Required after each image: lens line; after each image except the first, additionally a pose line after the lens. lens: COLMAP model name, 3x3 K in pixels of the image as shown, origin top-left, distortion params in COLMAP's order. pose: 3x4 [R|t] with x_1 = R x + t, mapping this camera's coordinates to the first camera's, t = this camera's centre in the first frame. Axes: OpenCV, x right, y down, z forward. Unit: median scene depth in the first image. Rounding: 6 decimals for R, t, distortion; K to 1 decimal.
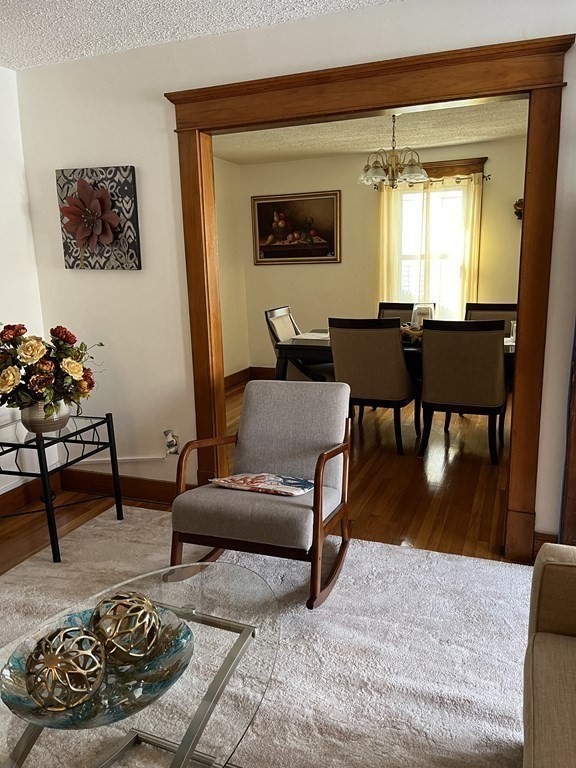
lens RADIAL K [[577.8, 0, 291.4], [0, 577.8, 382.4], [0, 0, 1]] dist [0.061989, -0.083090]
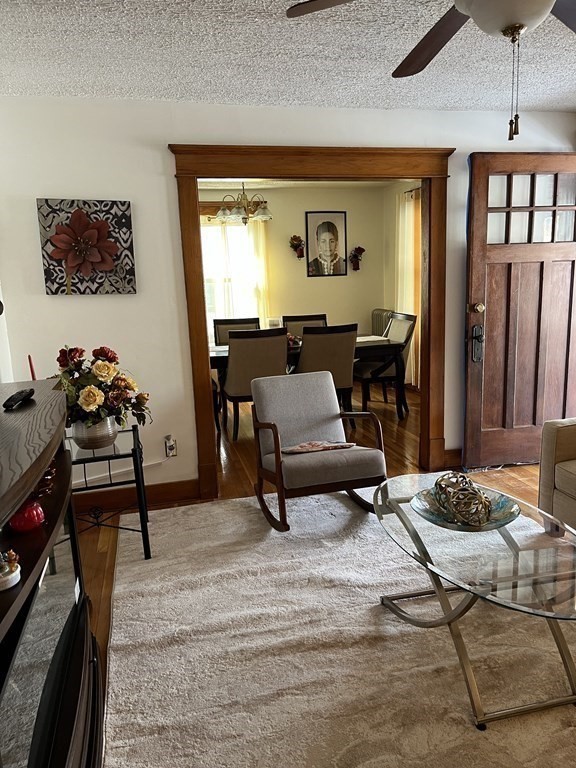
lens RADIAL K [[577.8, 0, 295.7], [0, 577.8, 384.9], [0, 0, 1]] dist [0.061989, -0.083090]
pose [[0.812376, -0.116461, 0.571385, -0.670979], [0.136578, 0.990599, 0.007724, 0.011811], [-0.566913, 0.071764, 0.820646, -0.069068]]
